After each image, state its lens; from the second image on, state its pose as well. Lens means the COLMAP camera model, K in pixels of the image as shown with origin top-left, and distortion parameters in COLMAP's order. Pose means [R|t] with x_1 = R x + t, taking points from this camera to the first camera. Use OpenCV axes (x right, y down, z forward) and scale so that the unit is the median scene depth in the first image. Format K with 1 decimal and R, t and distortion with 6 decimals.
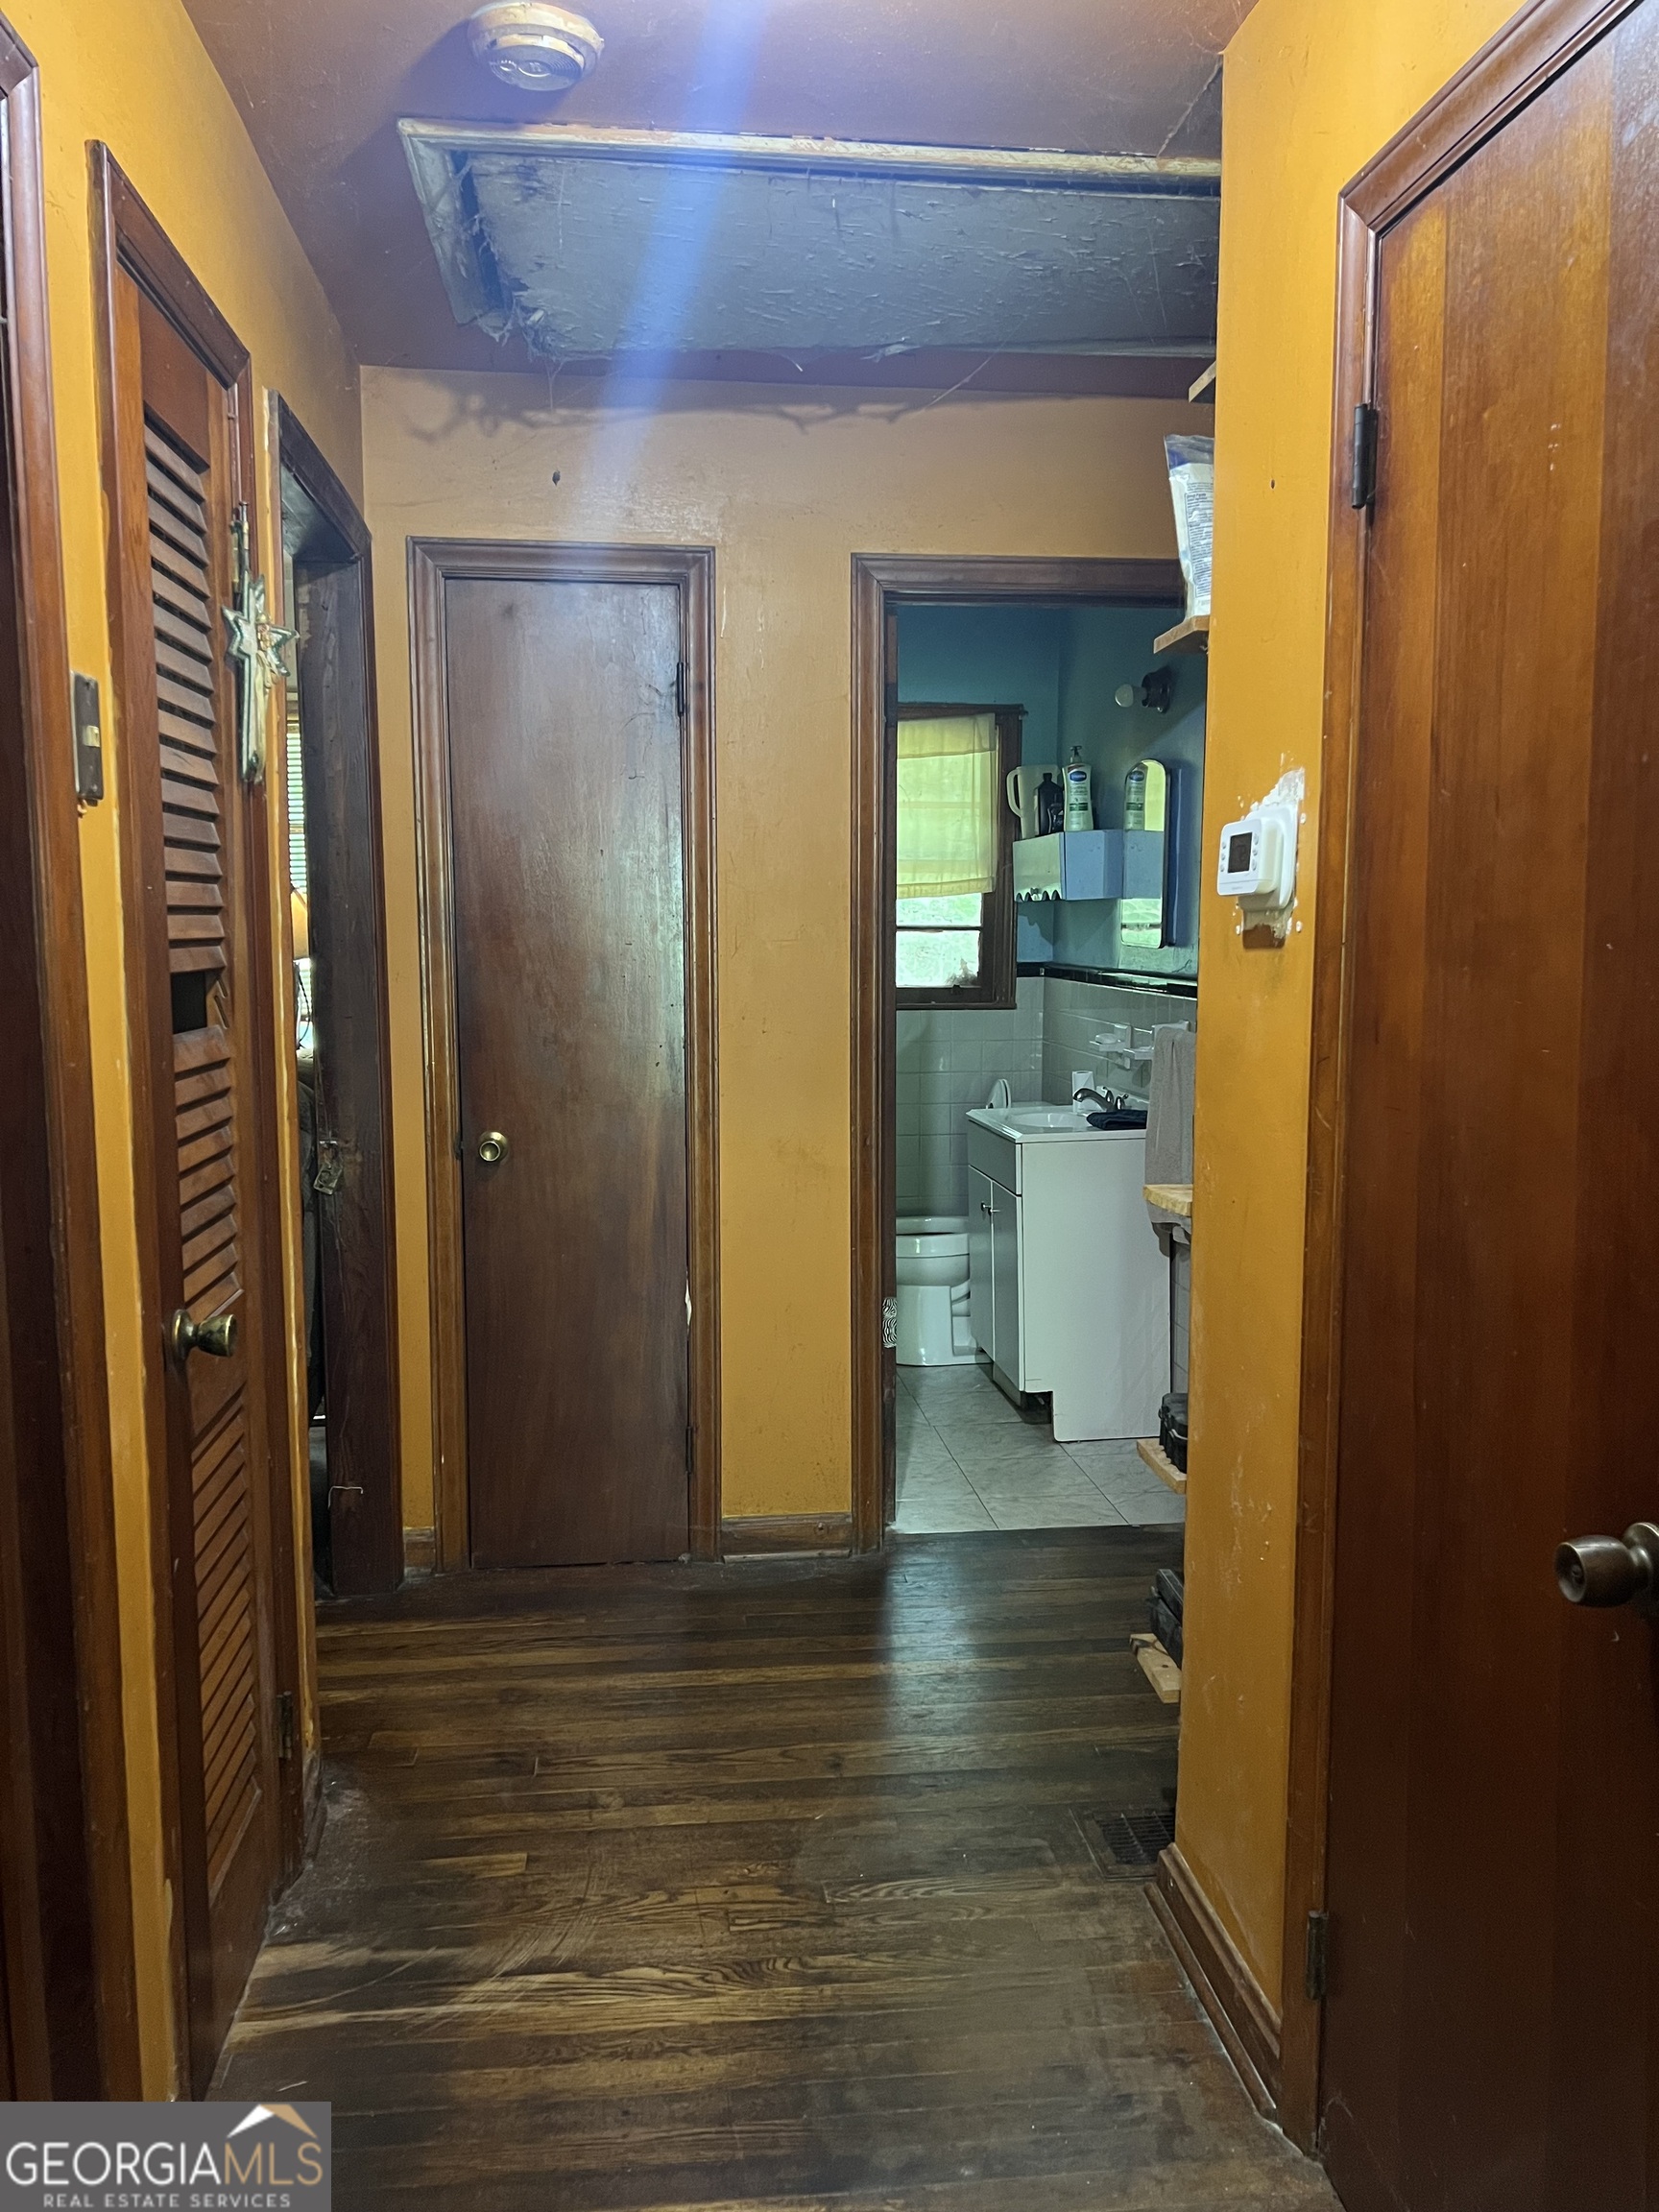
lens RADIAL K [[1664.2, 0, 840.3], [0, 1664.2, 1109.9], [0, 0, 1]] dist [0.043752, -0.044477]
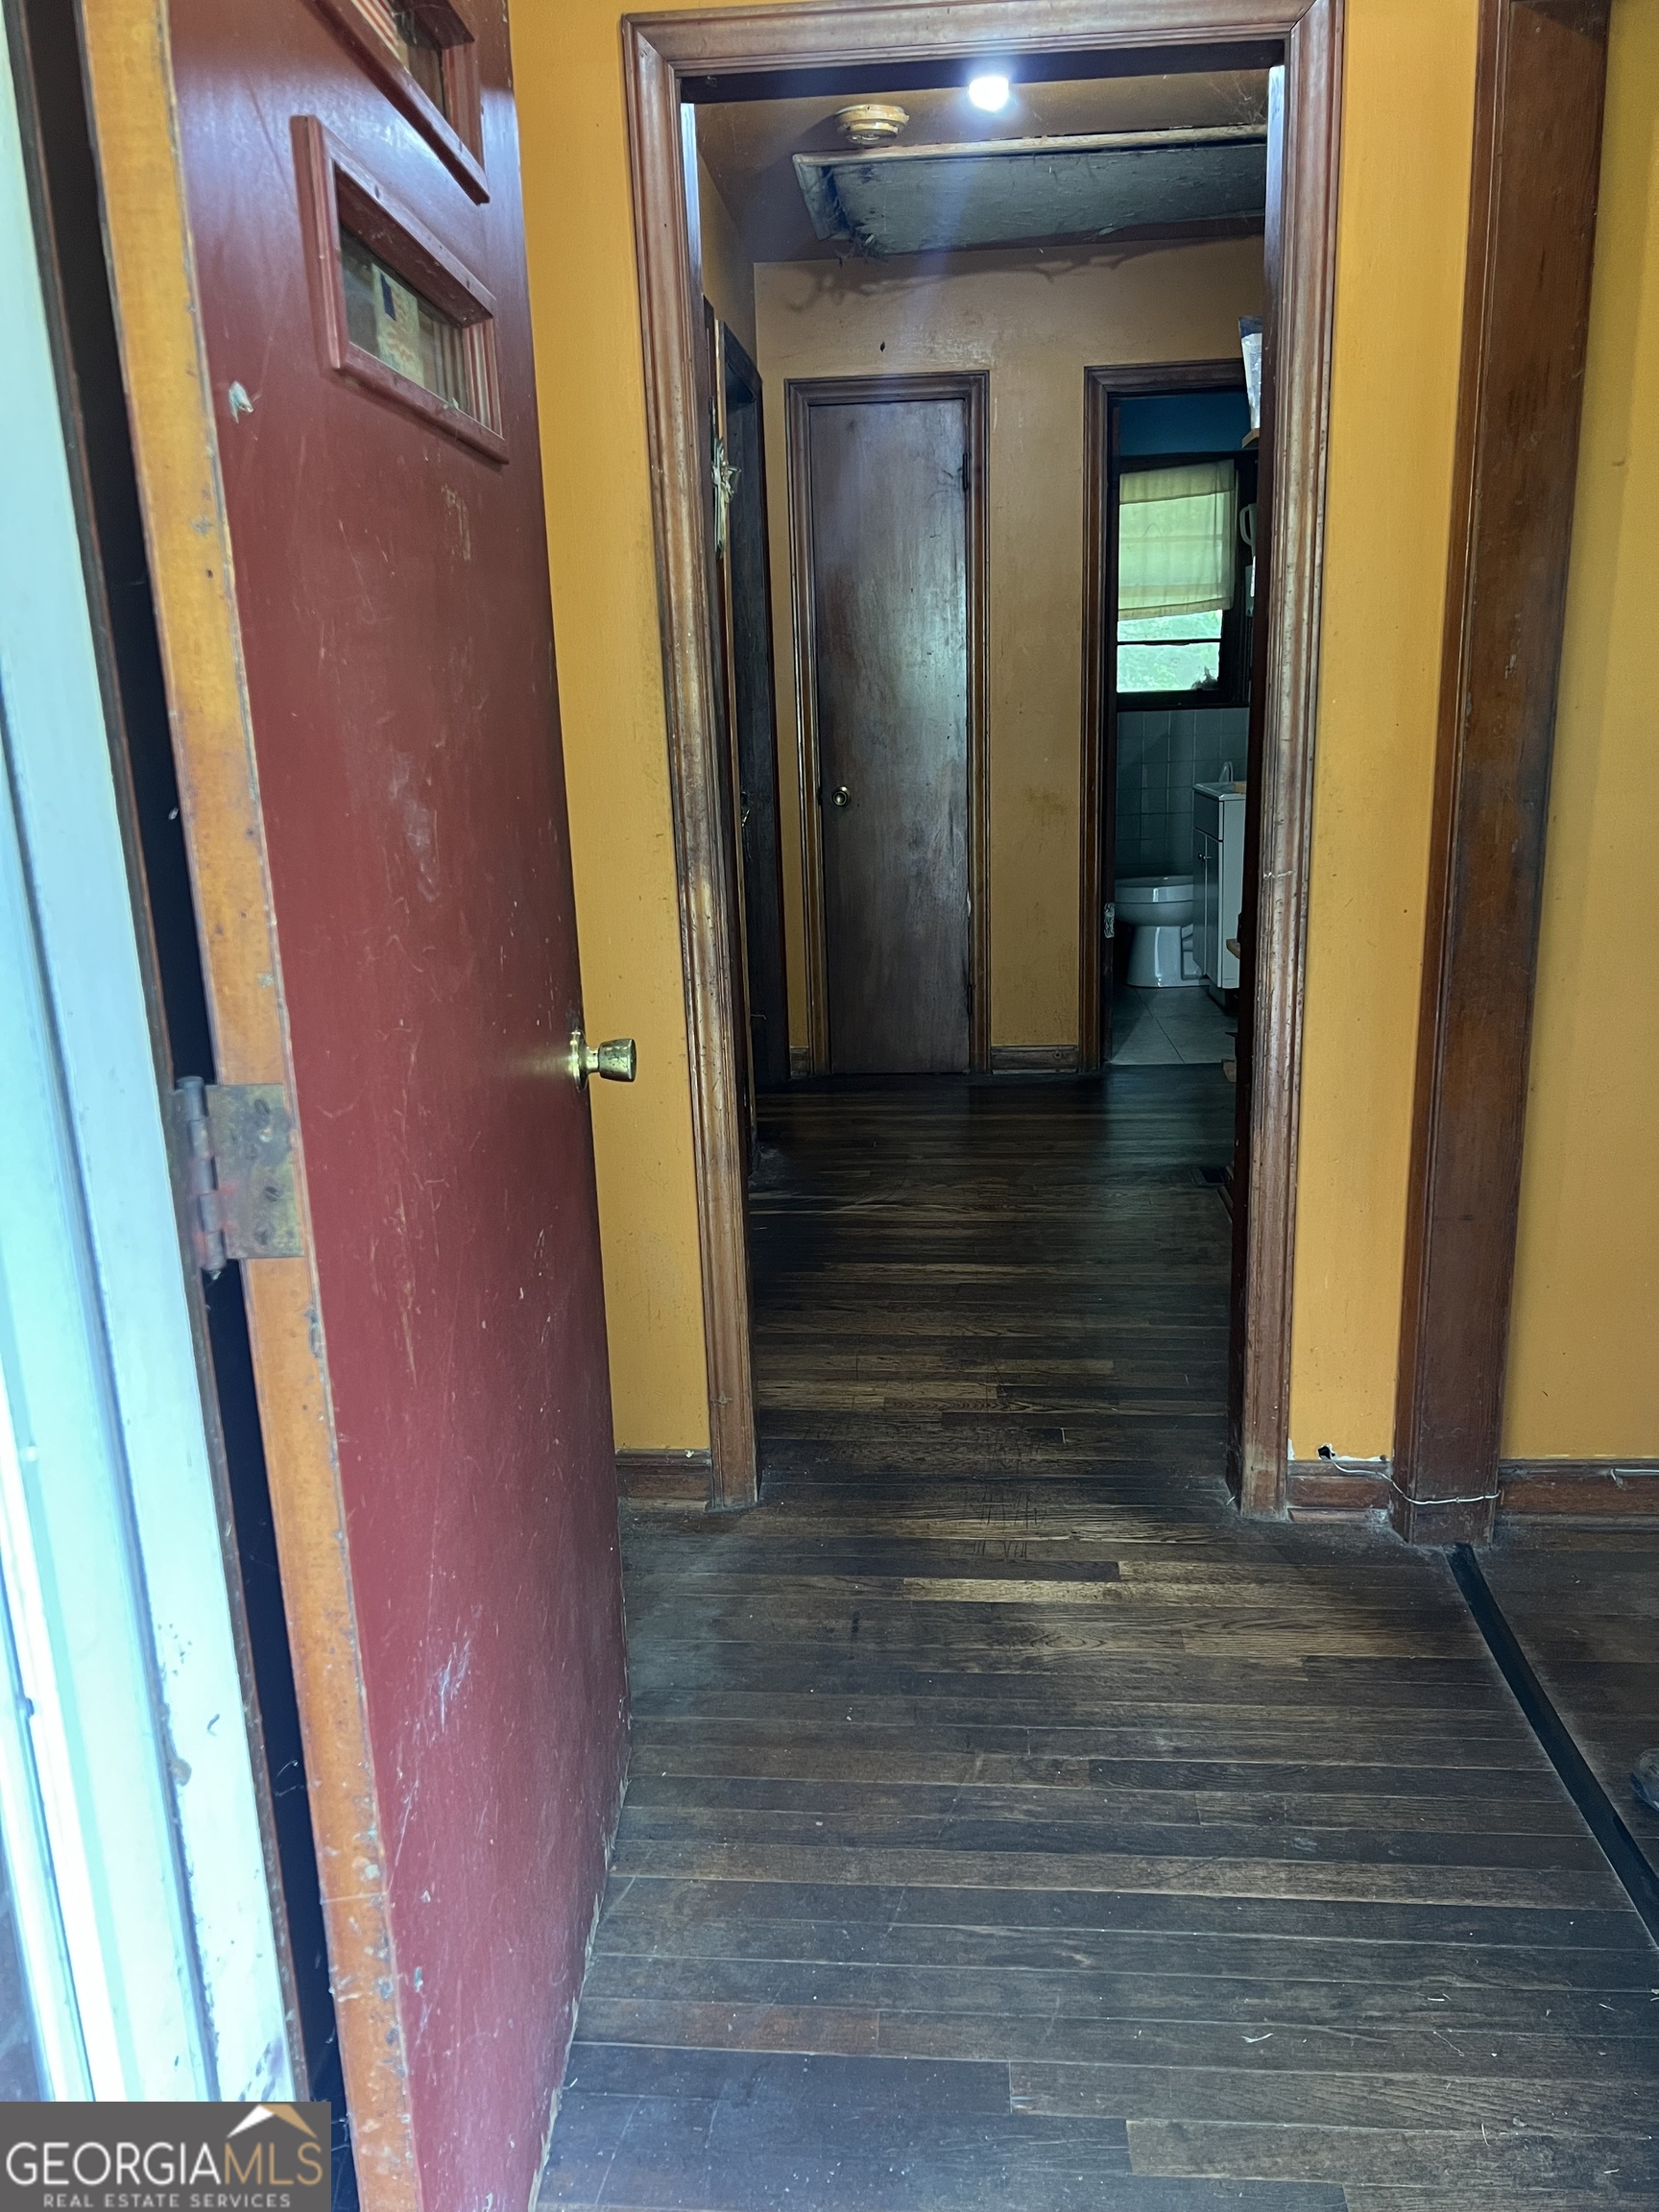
lens RADIAL K [[1664.2, 0, 833.6], [0, 1664.2, 1120.6], [0, 0, 1]] dist [0.043752, -0.044477]
pose [[0.980909, 0.020827, -0.193347, 0.089343], [0.009539, 0.987898, 0.154810, 0.083911], [0.194231, -0.153699, 0.968840, -0.549205]]
